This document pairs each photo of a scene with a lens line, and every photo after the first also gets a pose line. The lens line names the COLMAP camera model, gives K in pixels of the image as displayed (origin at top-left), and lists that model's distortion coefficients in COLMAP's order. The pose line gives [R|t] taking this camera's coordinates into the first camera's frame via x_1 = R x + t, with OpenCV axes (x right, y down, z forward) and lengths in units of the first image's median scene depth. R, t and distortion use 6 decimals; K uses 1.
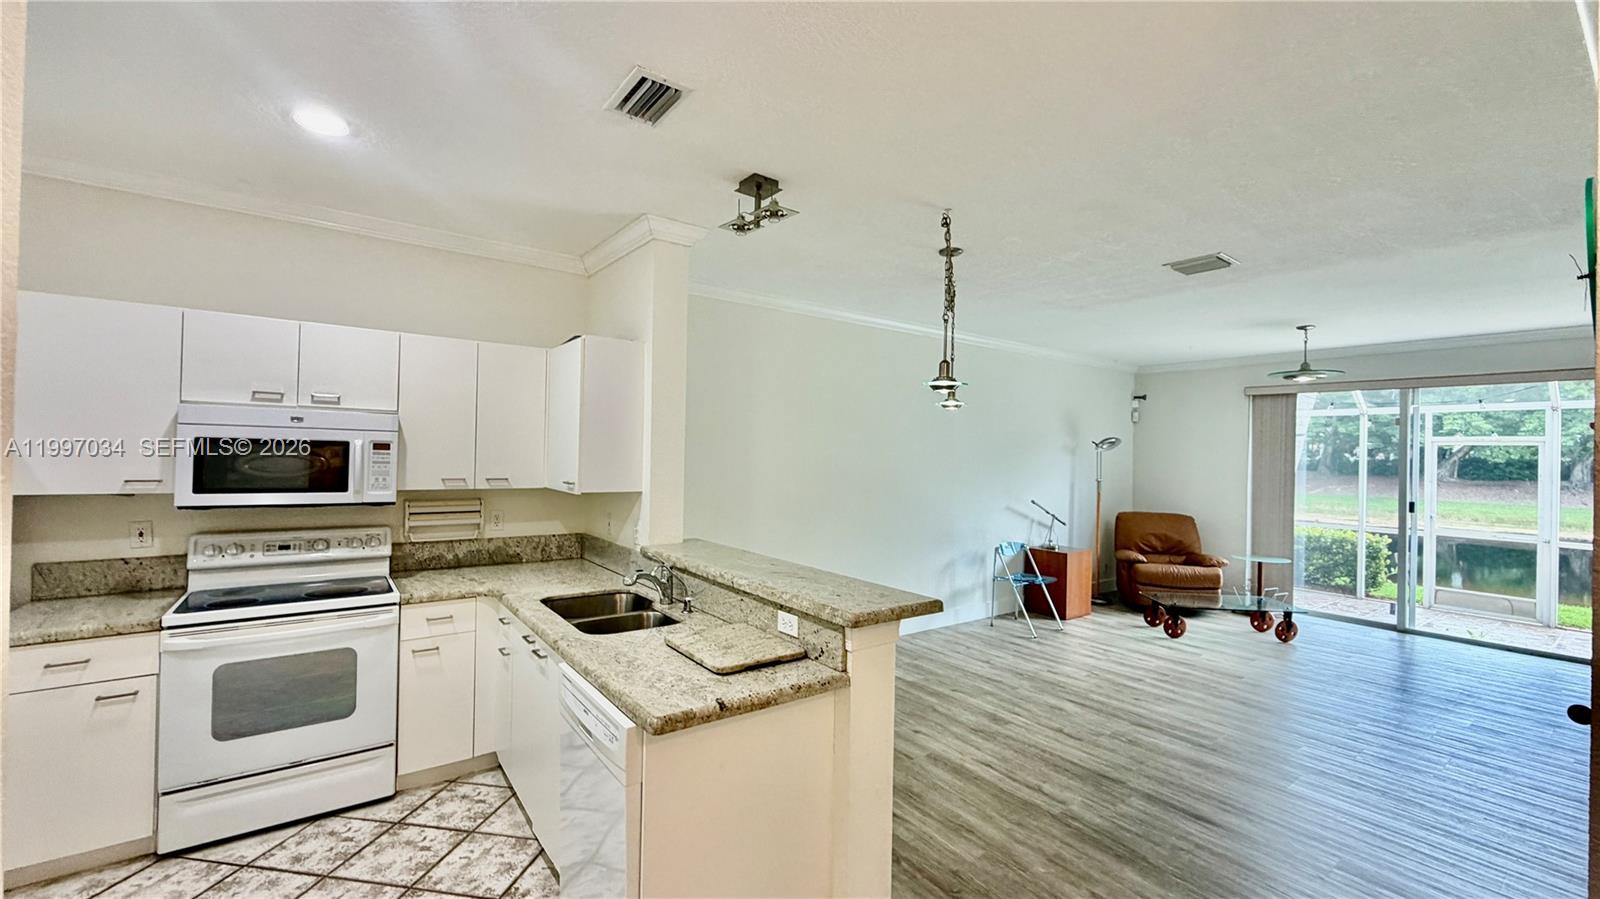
lens RADIAL K [[641.5, 0, 794.9], [0, 641.5, 448.3], [0, 0, 1]] dist [-0.000874, 0.000301]
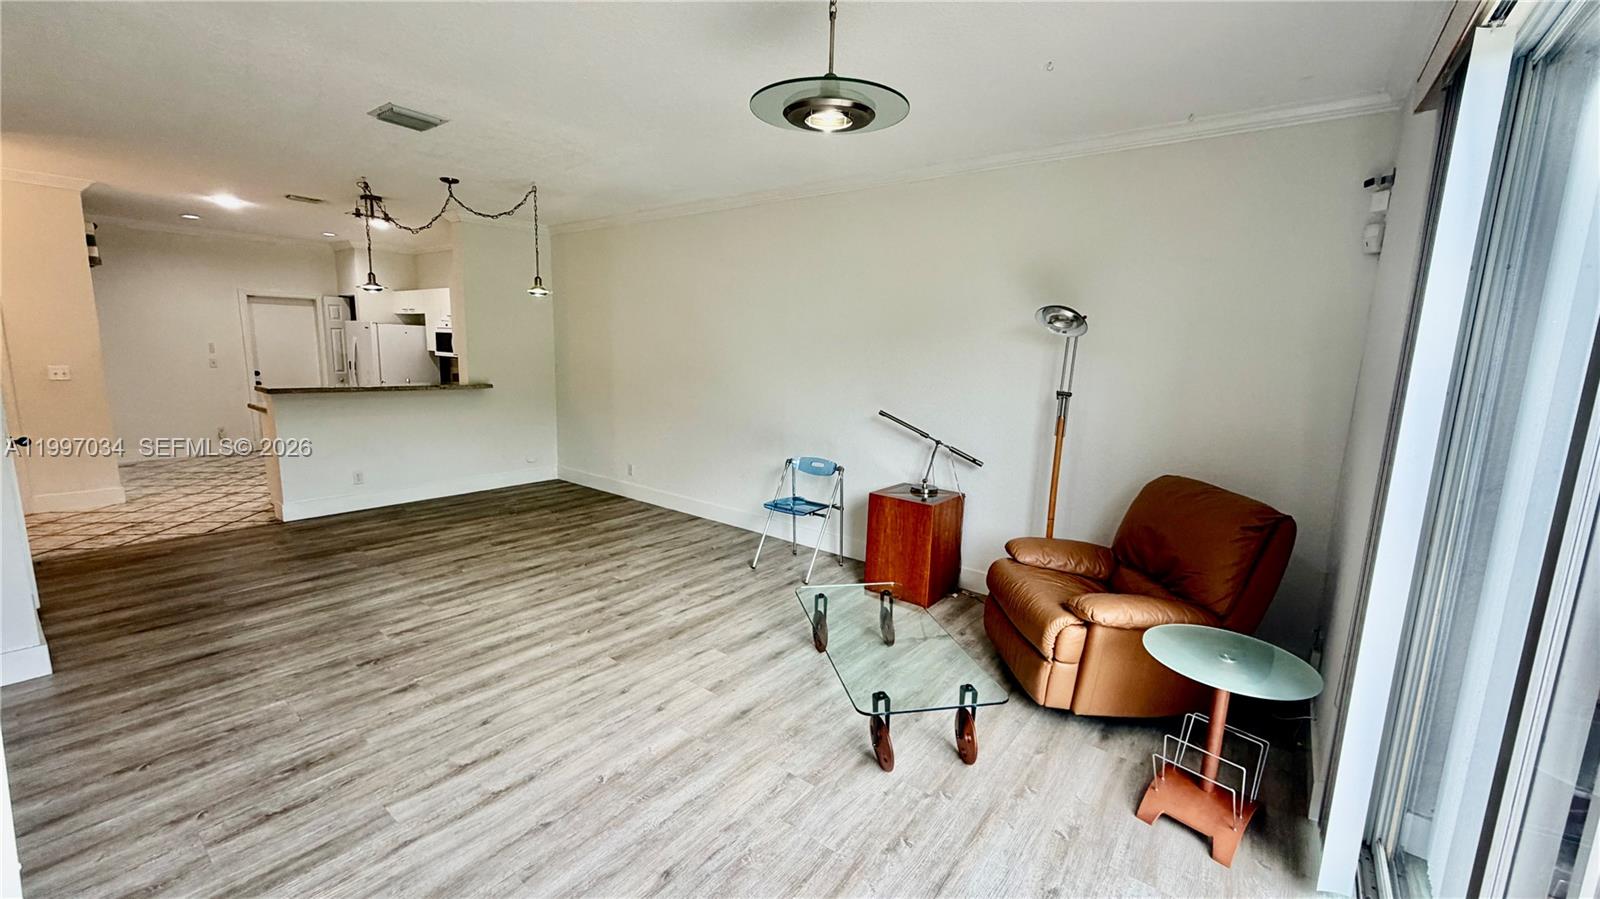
lens RADIAL K [[641.5, 0, 795.7], [0, 641.5, 452.1], [0, 0, 1]] dist [-0.000874, 0.000301]
pose [[0.259185, 0.143116, -0.955165, 2.058871], [-0.016618, 0.989475, 0.143747, 0.062396], [0.965685, -0.021384, 0.258836, 1.531424]]
